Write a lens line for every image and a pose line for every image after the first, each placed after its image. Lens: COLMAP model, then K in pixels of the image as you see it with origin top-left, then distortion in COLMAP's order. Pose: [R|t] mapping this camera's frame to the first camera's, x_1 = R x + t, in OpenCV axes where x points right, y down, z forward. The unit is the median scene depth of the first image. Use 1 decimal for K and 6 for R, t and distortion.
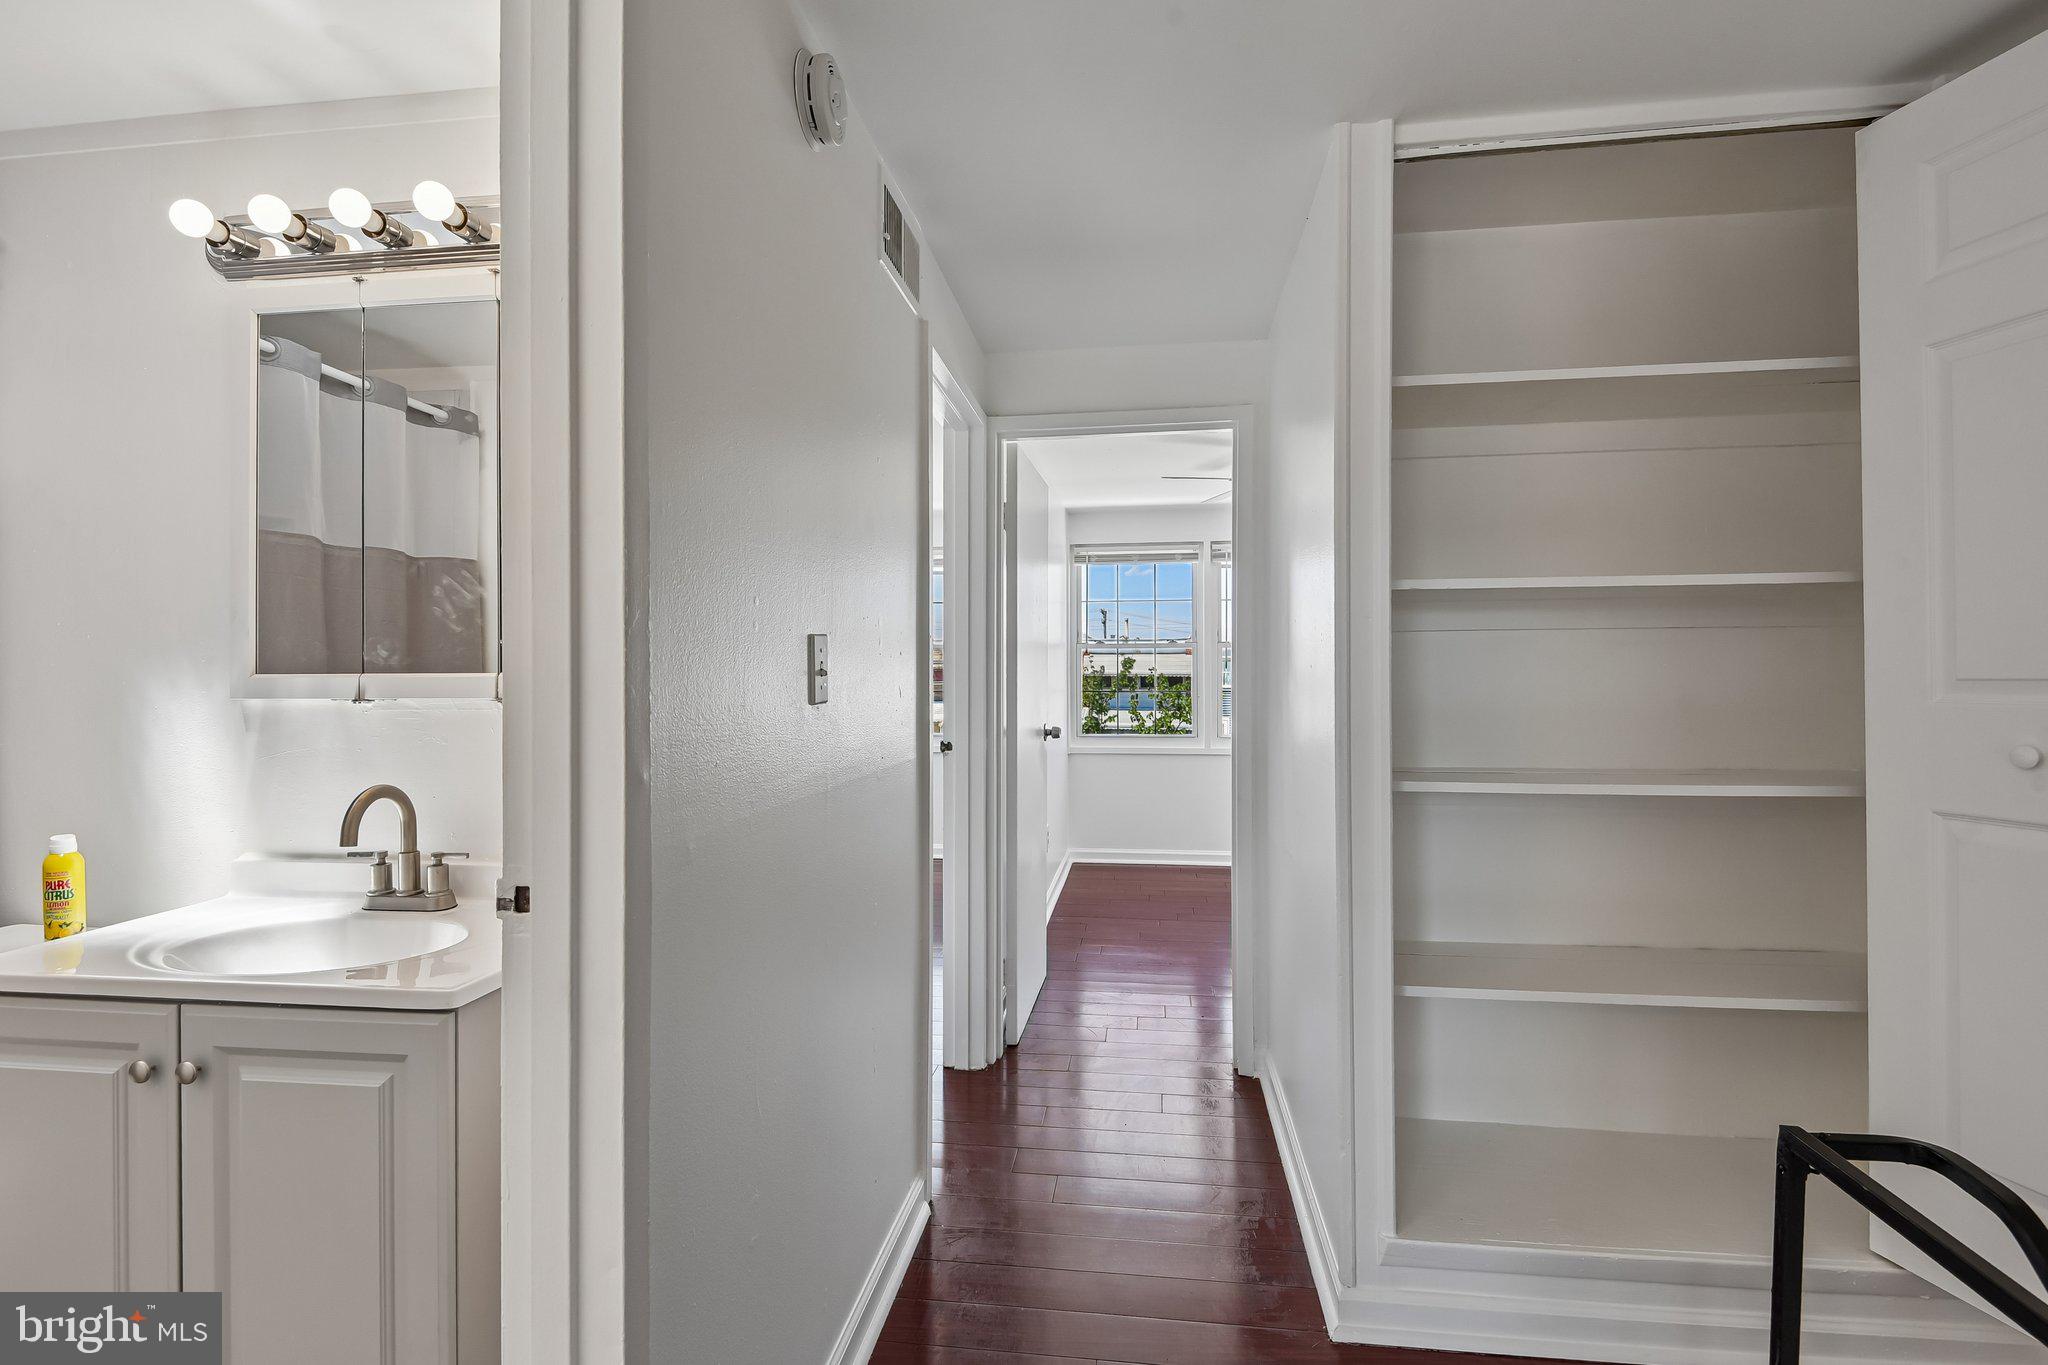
lens RADIAL K [[954.4, 0, 1030.7], [0, 954.4, 689.5], [0, 0, 1]] dist [-0.012856, -0.009662]
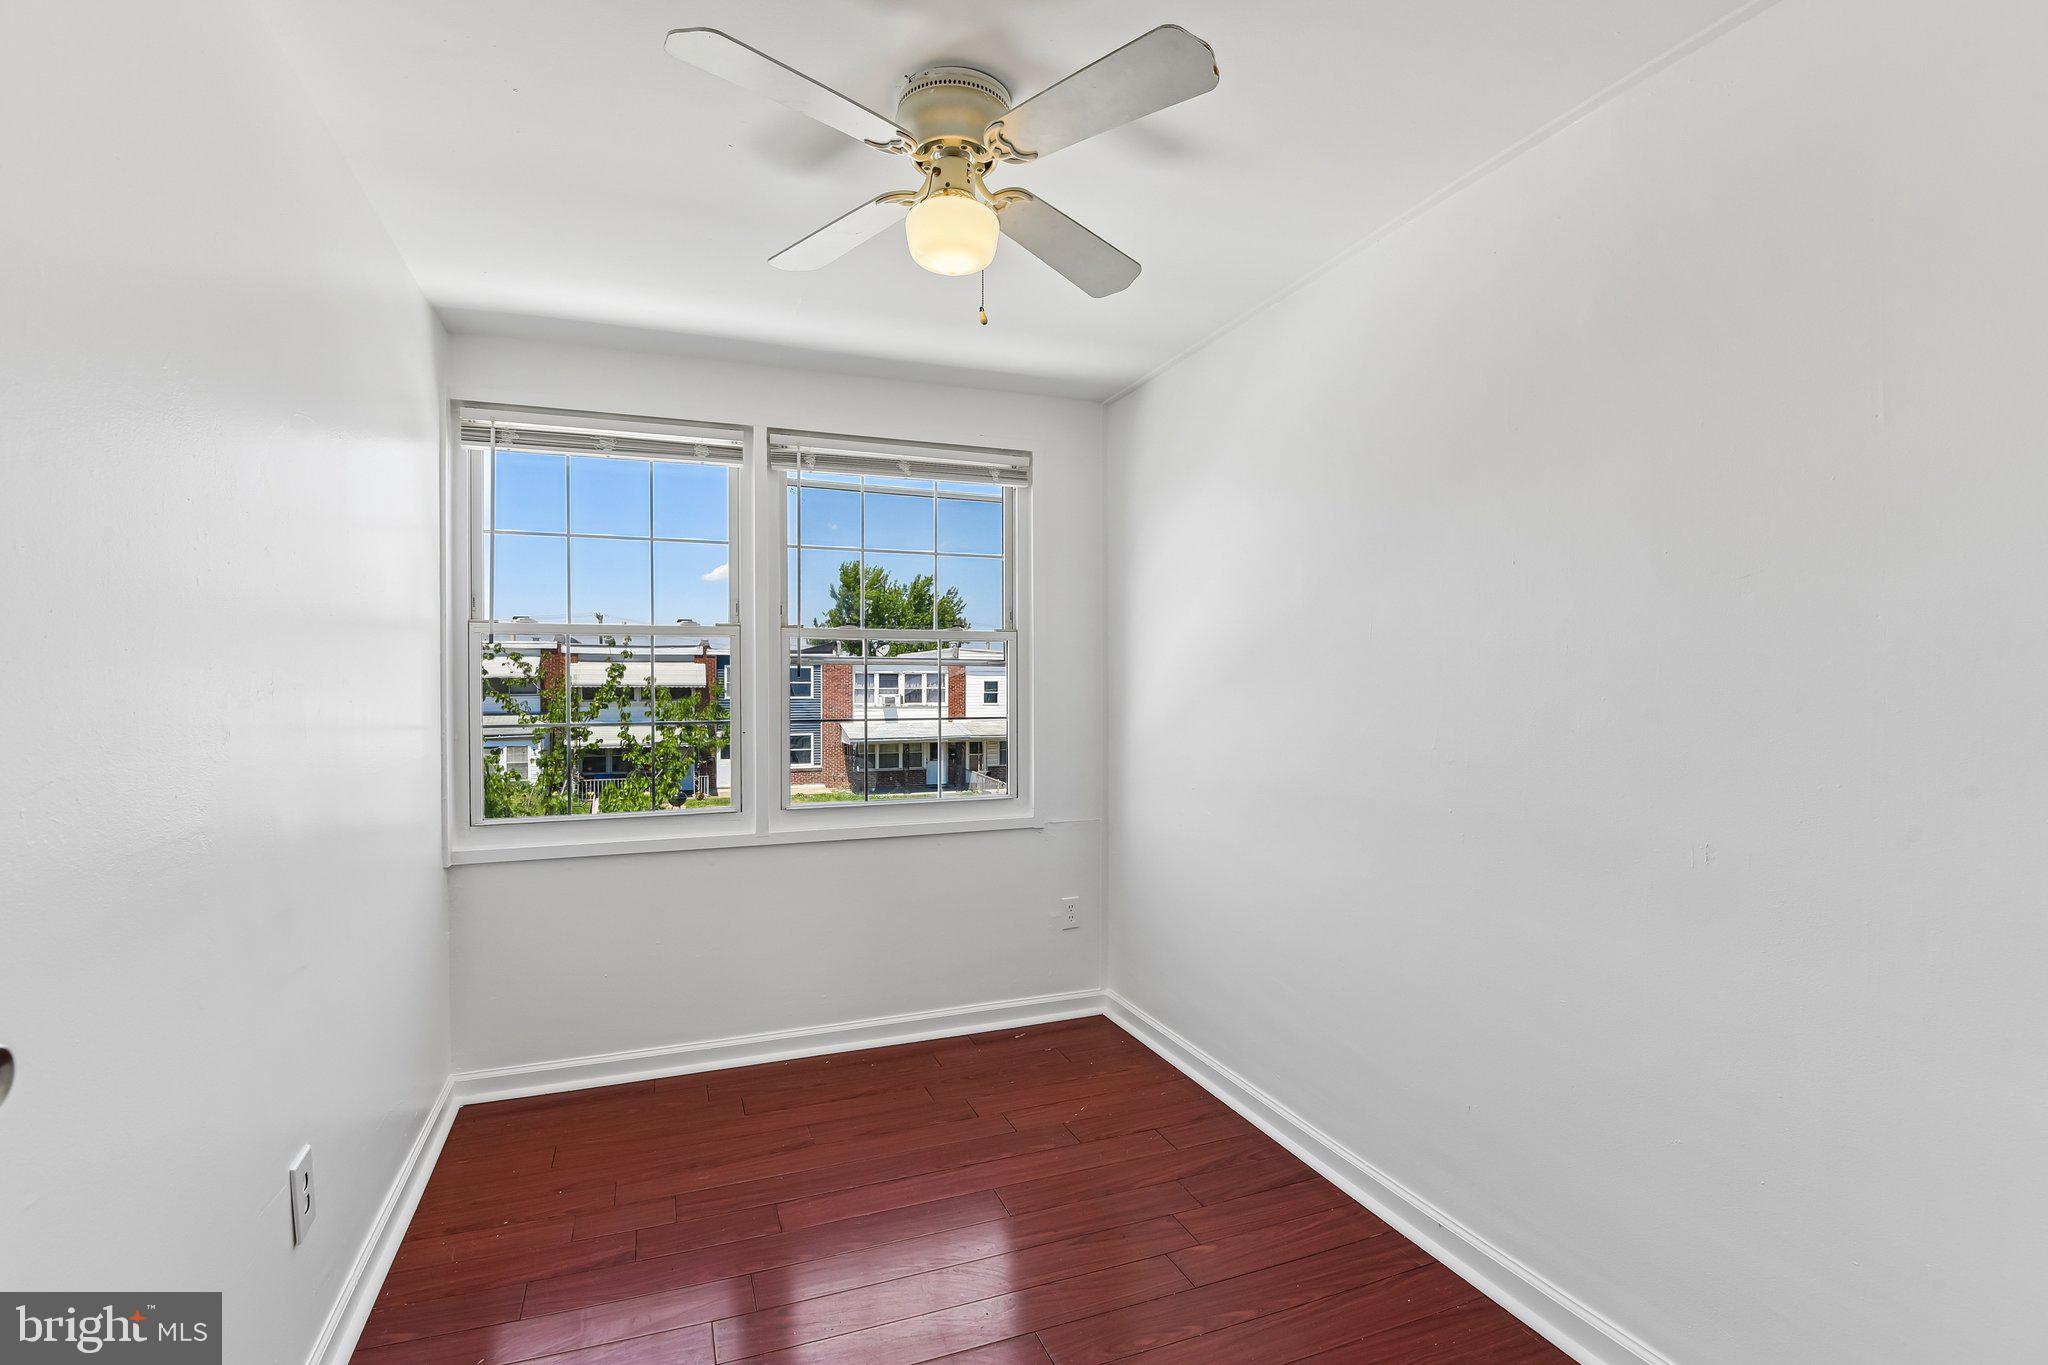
lens RADIAL K [[954.4, 0, 1058.1], [0, 954.4, 732.9], [0, 0, 1]] dist [-0.012856, -0.009662]
pose [[0.861974, -0.012063, 0.506808, 0.062509], [-0.003927, 0.999528, 0.030469, -0.008623], [-0.506937, -0.028254, 0.861520, 0.473972]]
